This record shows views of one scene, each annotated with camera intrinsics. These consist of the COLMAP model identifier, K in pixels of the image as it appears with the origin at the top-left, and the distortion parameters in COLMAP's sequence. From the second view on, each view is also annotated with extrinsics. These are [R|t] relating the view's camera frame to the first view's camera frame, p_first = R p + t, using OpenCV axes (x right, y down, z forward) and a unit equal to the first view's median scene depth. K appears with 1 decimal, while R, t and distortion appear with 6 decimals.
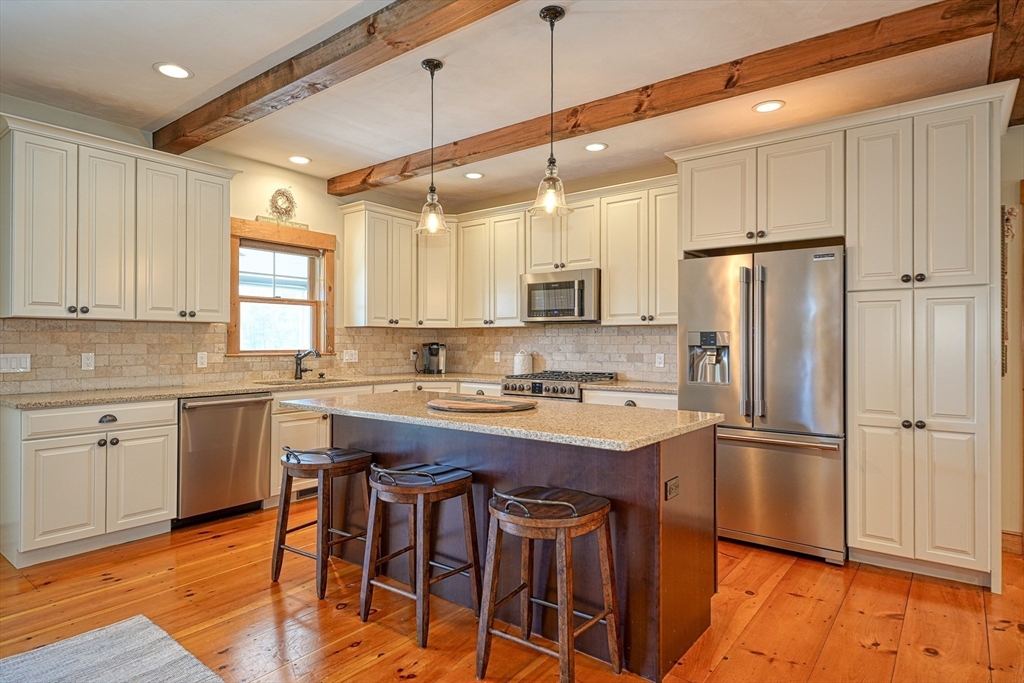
lens RADIAL K [[579.0, 0, 508.5], [0, 579.0, 342.9], [0, 0, 1]] dist [0.006162, 0.000045]
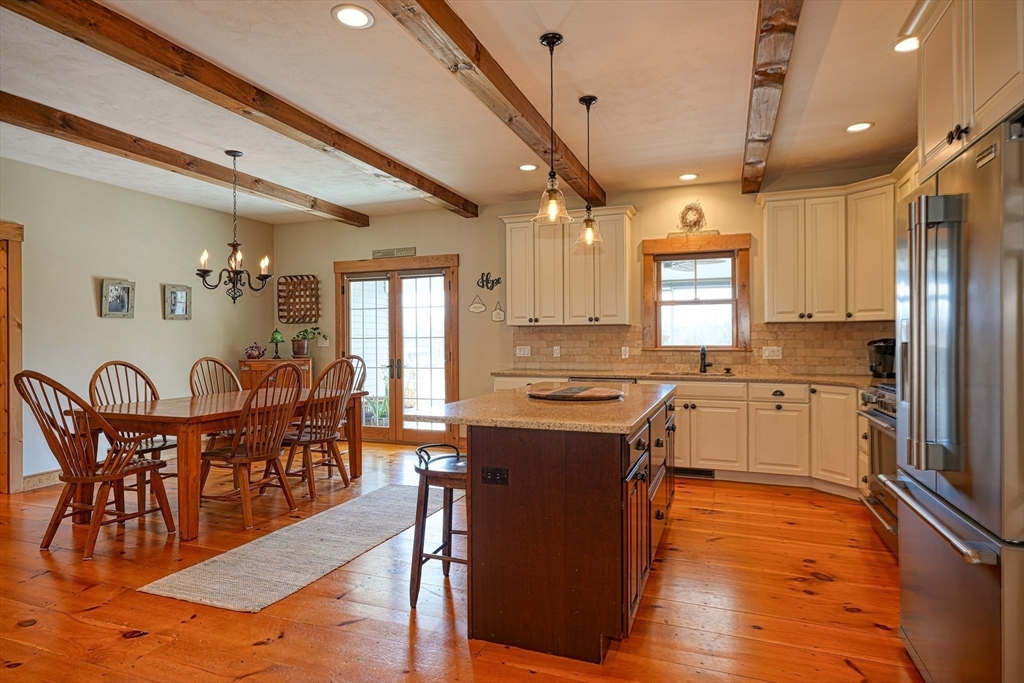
lens RADIAL K [[579.0, 0, 505.8], [0, 579.0, 339.6], [0, 0, 1]] dist [0.006162, 0.000045]
pose [[0.288528, -0.003755, -0.957464, 0.594895], [0.000567, 0.999993, -0.003751, 0.004287], [0.957471, 0.000540, 0.288528, 0.322902]]
